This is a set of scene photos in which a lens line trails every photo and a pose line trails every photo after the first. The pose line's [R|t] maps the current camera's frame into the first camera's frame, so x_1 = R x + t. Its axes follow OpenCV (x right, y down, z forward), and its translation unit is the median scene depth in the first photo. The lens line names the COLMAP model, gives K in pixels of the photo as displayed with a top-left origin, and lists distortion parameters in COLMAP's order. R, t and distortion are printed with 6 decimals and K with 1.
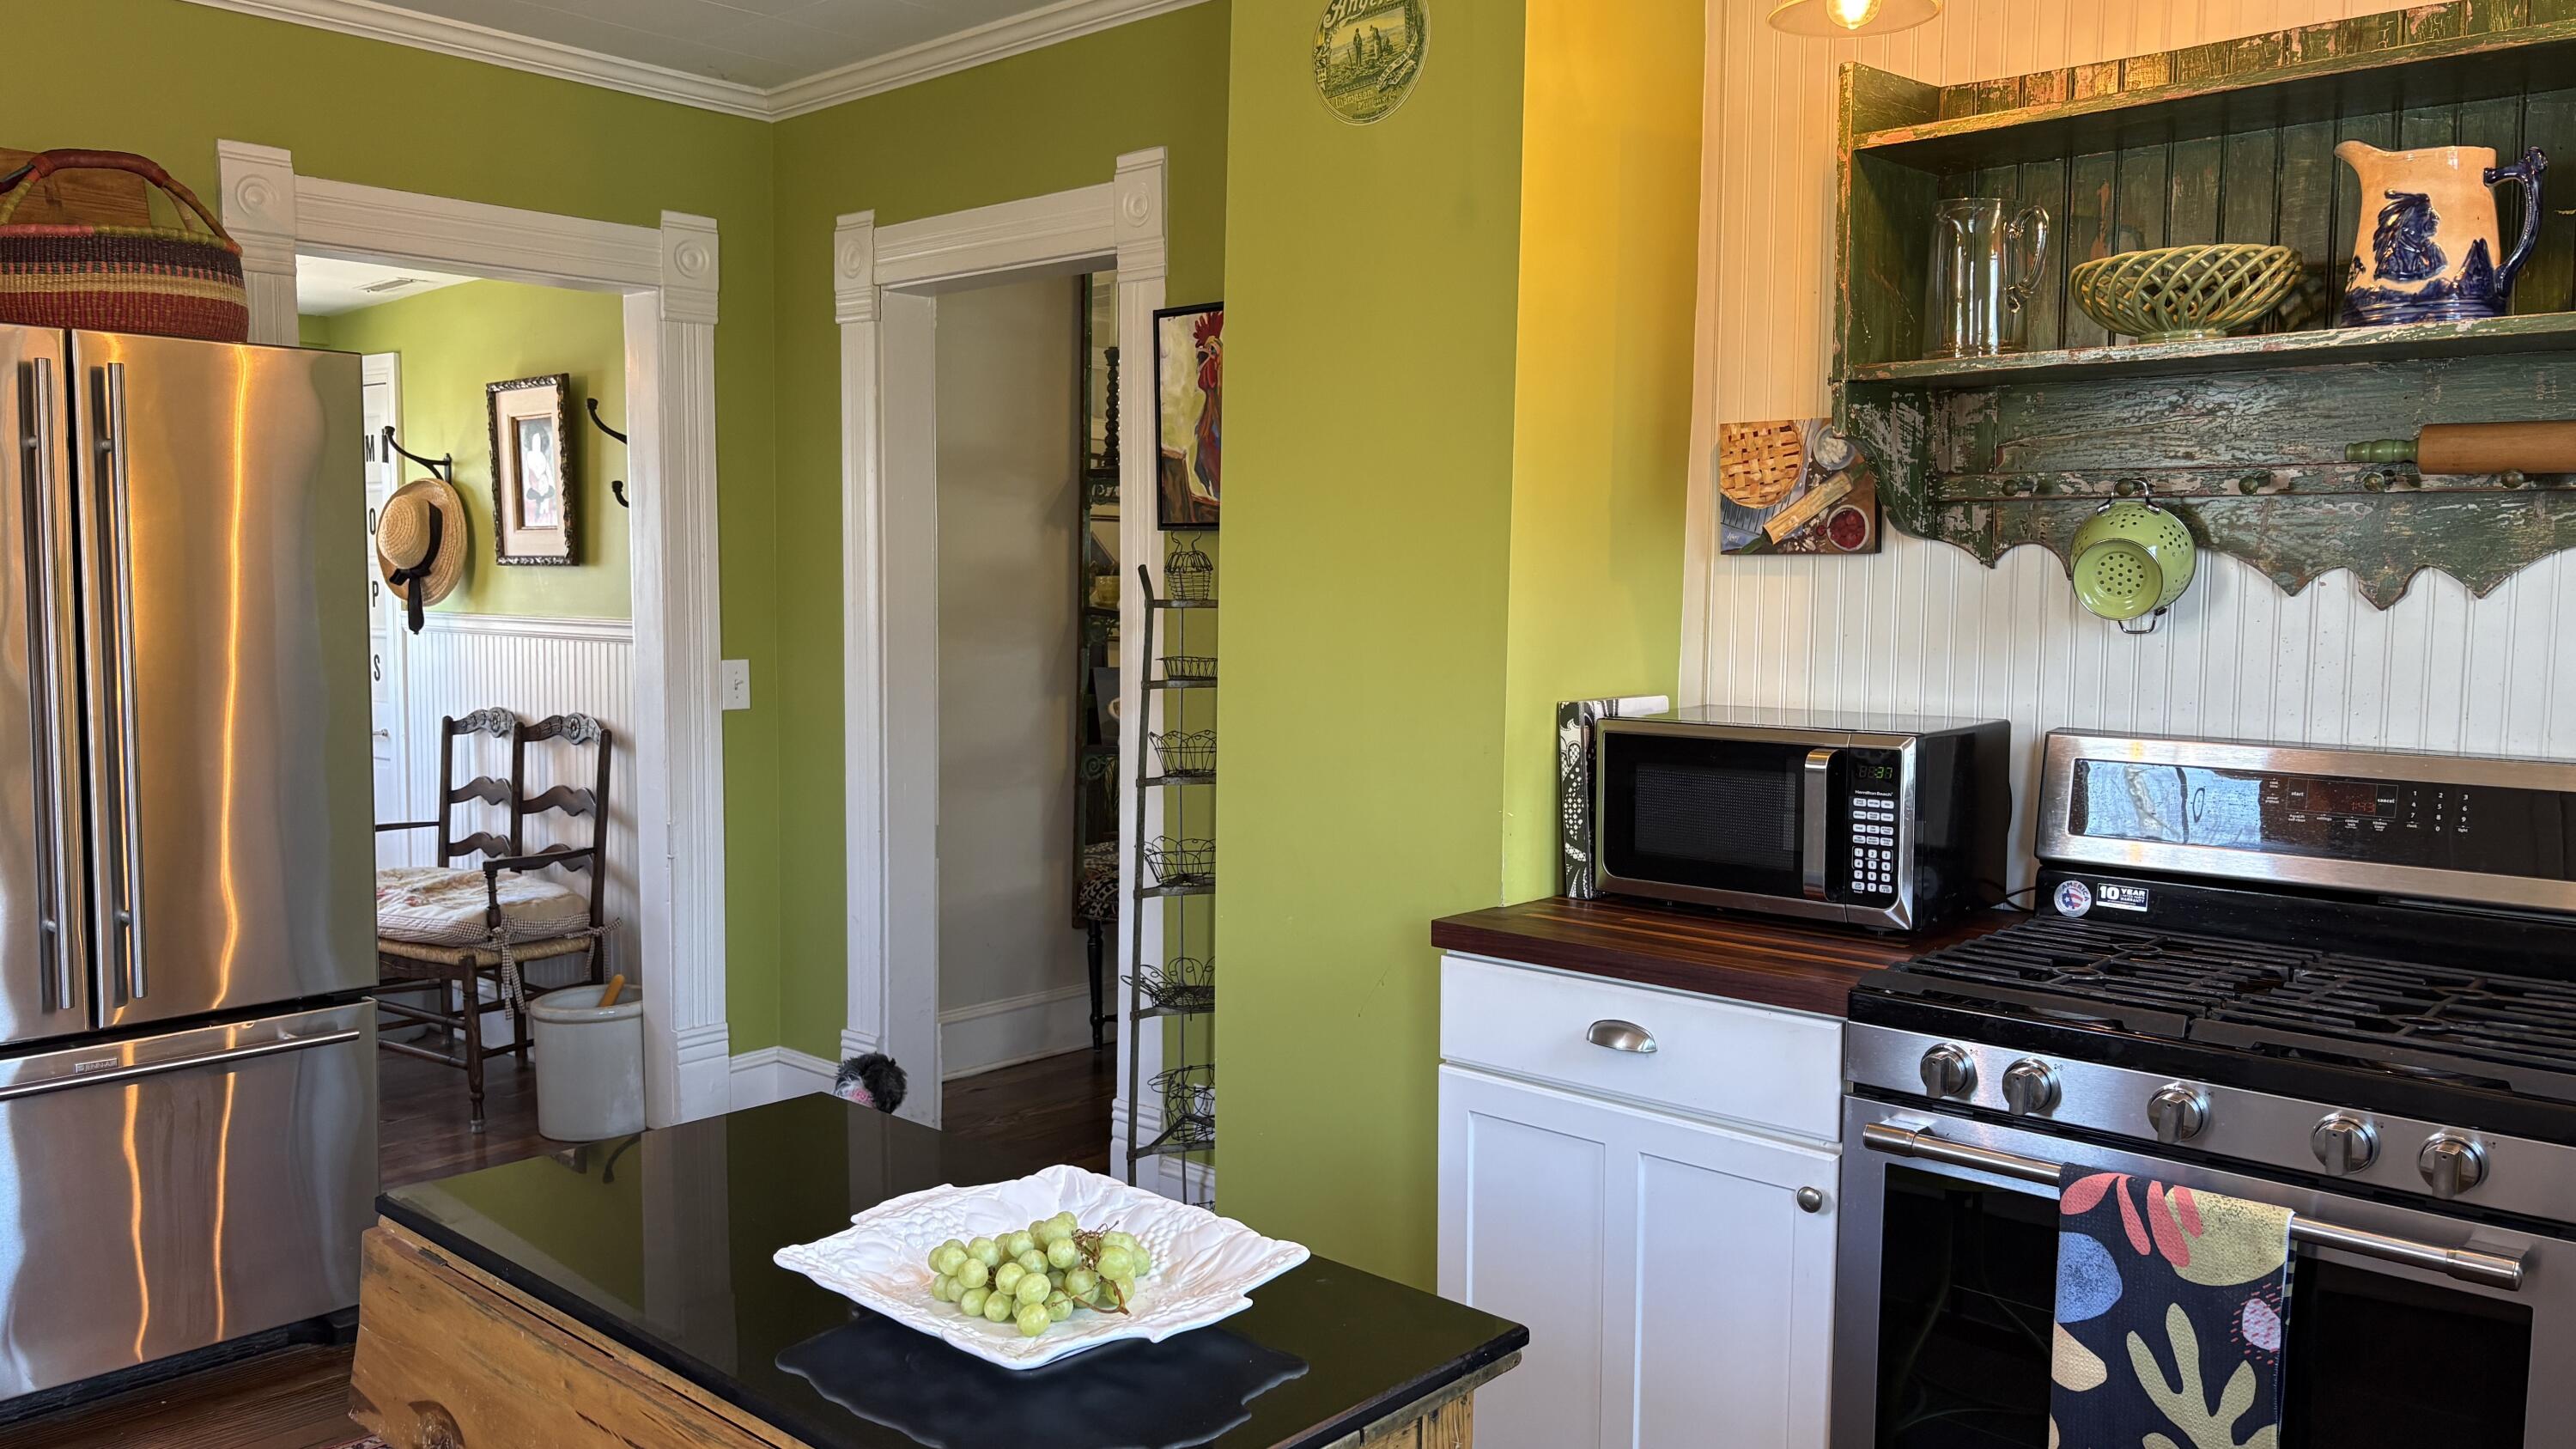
lens RADIAL K [[1953.9, 0, 1294.4], [0, 1953.9, 708.3], [0, 0, 1]] dist [0.070265, -0.092226]
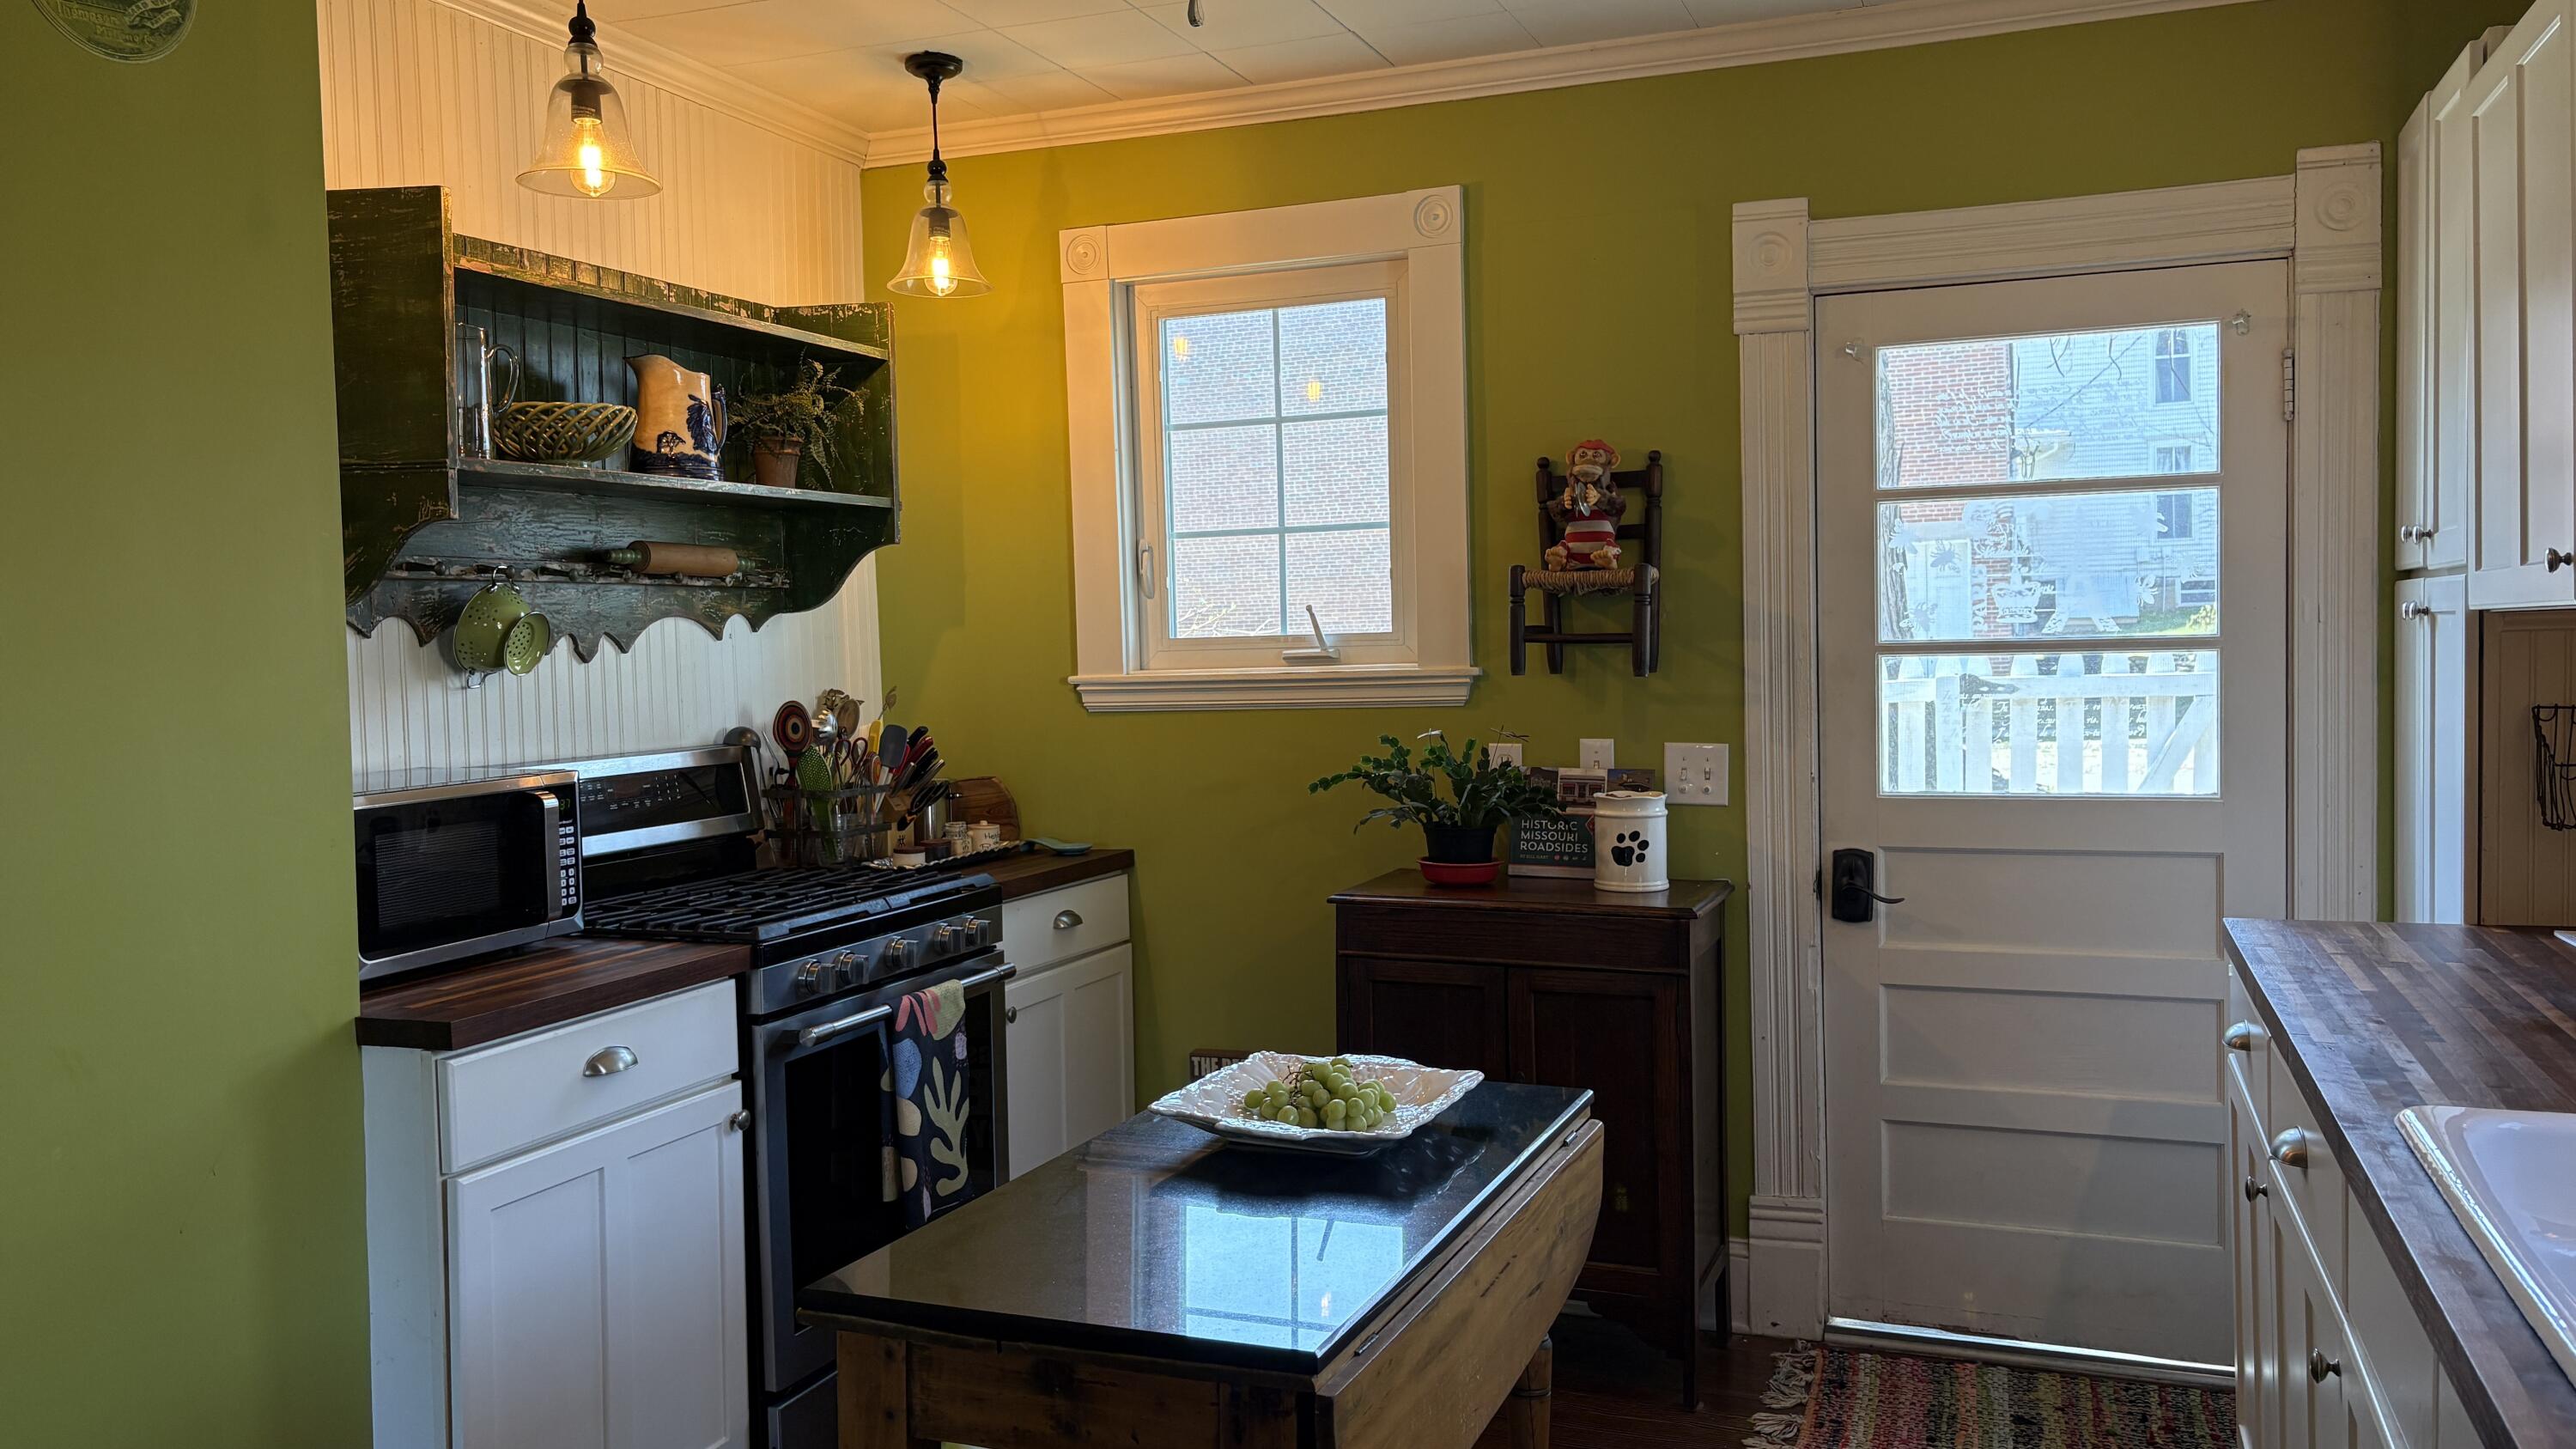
lens RADIAL K [[1953.9, 0, 1294.4], [0, 1953.9, 708.3], [0, 0, 1]] dist [0.070265, -0.092226]
pose [[-0.345963, -0.033815, 0.937639, -1.203016], [0.088830, 0.993681, 0.068612, -0.083766], [-0.934034, 0.107028, -0.340773, 1.217750]]
